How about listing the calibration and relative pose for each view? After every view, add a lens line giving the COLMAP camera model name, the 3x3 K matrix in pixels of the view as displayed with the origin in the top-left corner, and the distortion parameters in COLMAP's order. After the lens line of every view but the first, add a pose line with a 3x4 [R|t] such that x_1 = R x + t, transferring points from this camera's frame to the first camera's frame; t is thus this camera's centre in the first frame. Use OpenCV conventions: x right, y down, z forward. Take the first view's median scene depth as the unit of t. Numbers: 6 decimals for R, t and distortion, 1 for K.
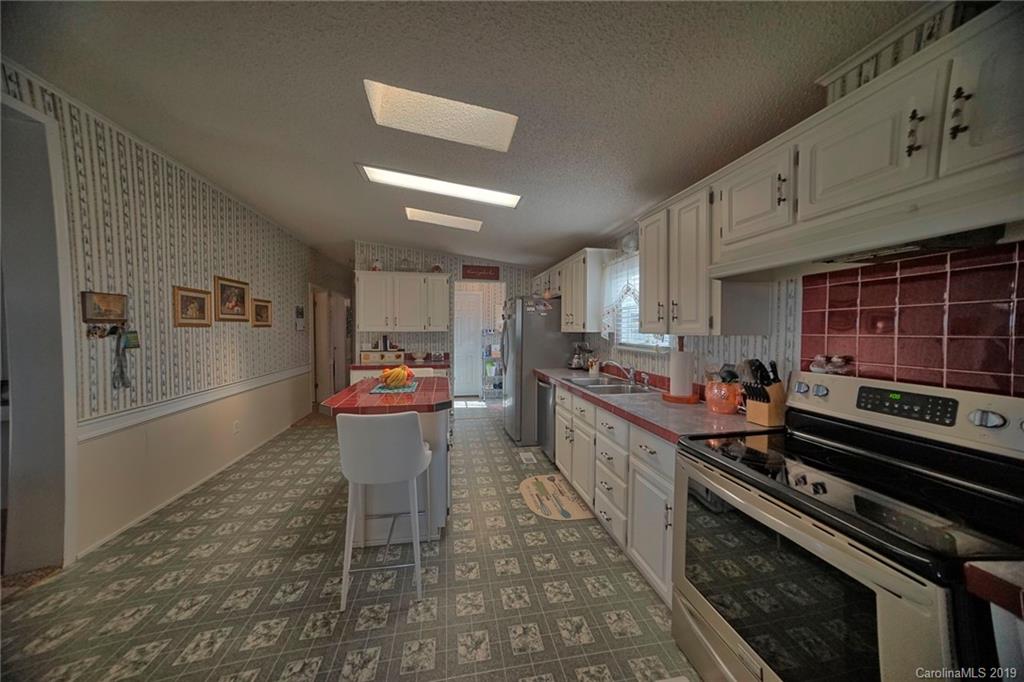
lens RADIAL K [[331.2, 0, 509.3], [0, 331.2, 339.5], [0, 0, 1]] dist [-0.000315, -0.000001]
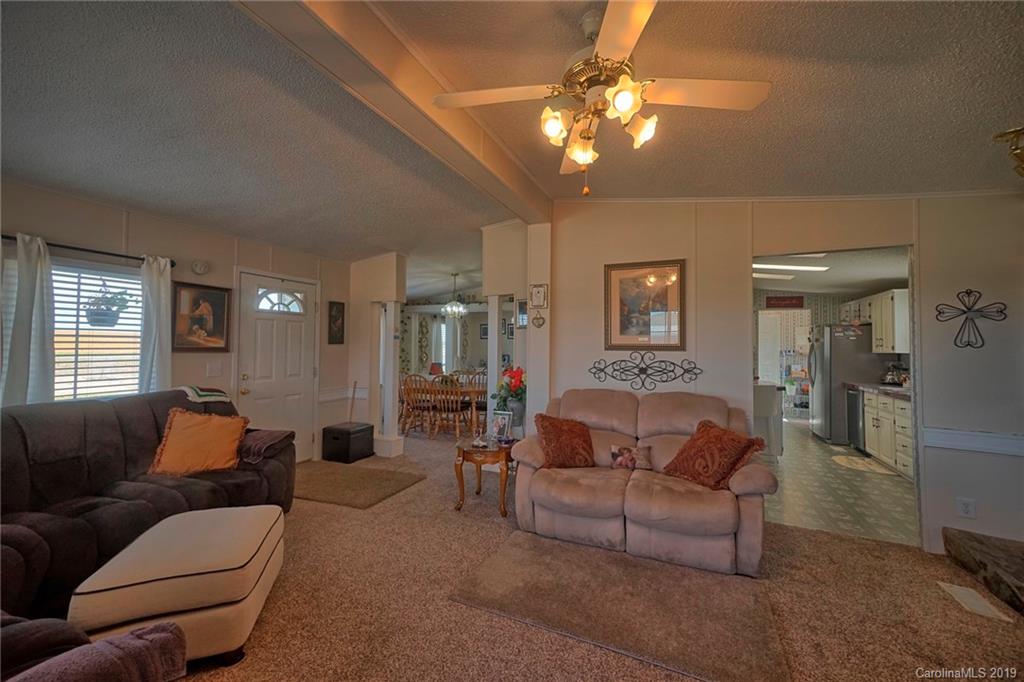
lens RADIAL K [[425.7, 0, 508.0], [0, 425.7, 337.7], [0, 0, 1]] dist [0.029943, 0.000408]
pose [[0.831571, -0.009185, -0.555343, -0.065656], [-0.023103, 0.998426, -0.051108, 0.032829], [0.554938, 0.055330, 0.830049, -1.028528]]
